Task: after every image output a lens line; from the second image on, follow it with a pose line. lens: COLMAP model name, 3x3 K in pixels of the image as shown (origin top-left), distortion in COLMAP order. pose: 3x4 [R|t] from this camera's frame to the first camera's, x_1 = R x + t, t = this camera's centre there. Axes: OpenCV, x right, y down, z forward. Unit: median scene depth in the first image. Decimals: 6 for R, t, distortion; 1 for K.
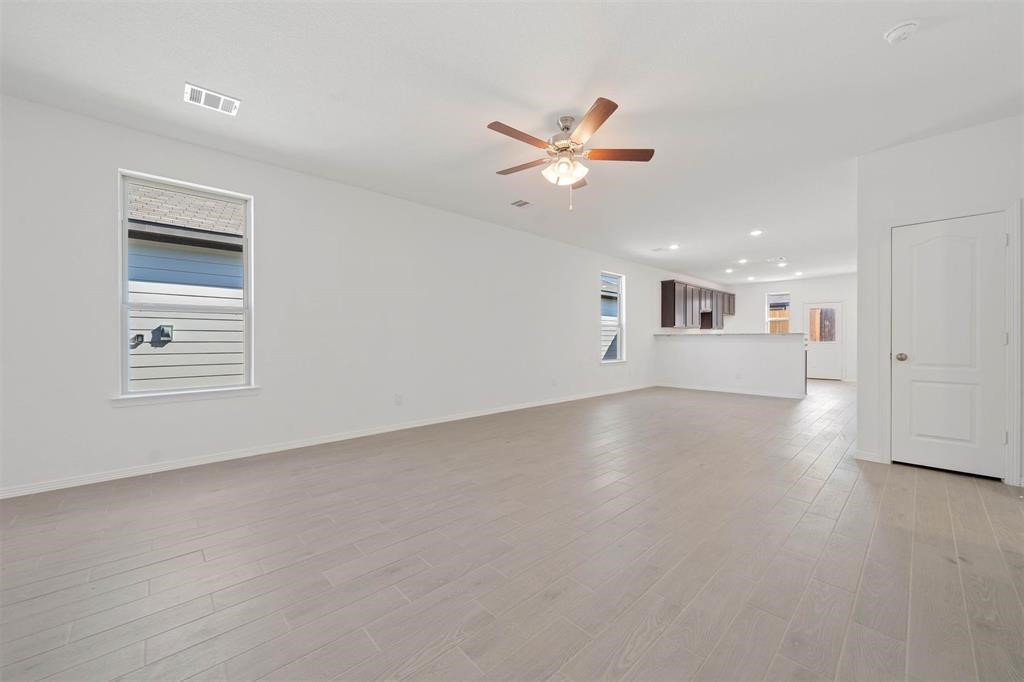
lens RADIAL K [[382.2, 0, 512.0], [0, 382.2, 341.0], [0, 0, 1]] dist [-0.000527, -0.000037]
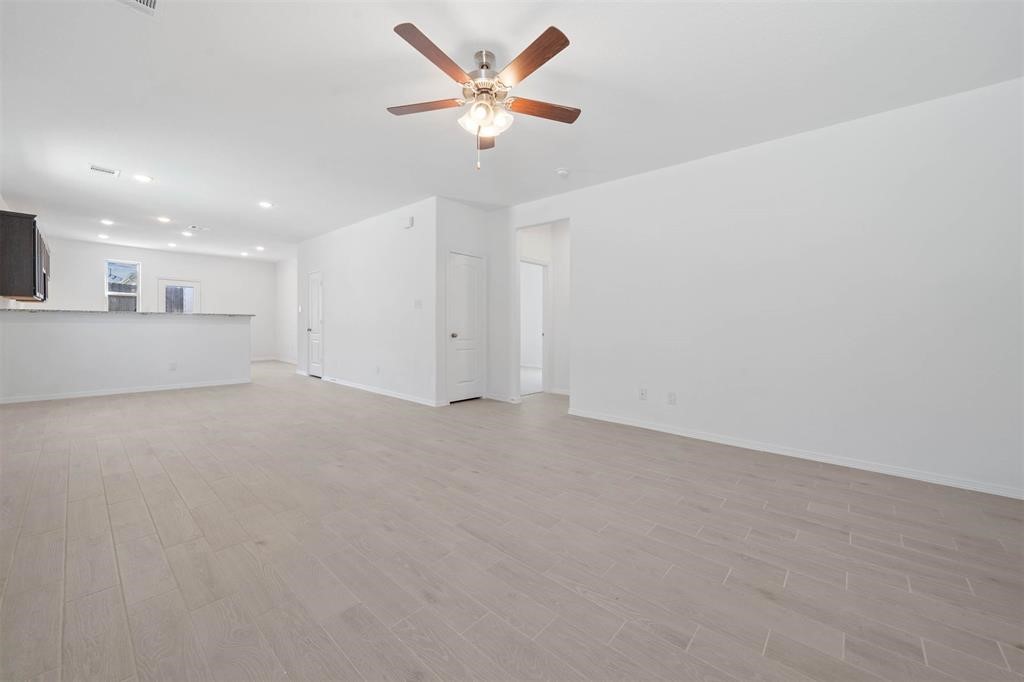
lens RADIAL K [[388.2, 0, 512.4], [0, 388.2, 327.4], [0, 0, 1]] dist [-0.000318, -0.000011]
pose [[-0.095319, -0.006164, 0.995428, -0.607542], [-0.012400, 0.999911, 0.005005, -0.003593], [-0.995370, -0.011866, -0.095387, 0.894384]]
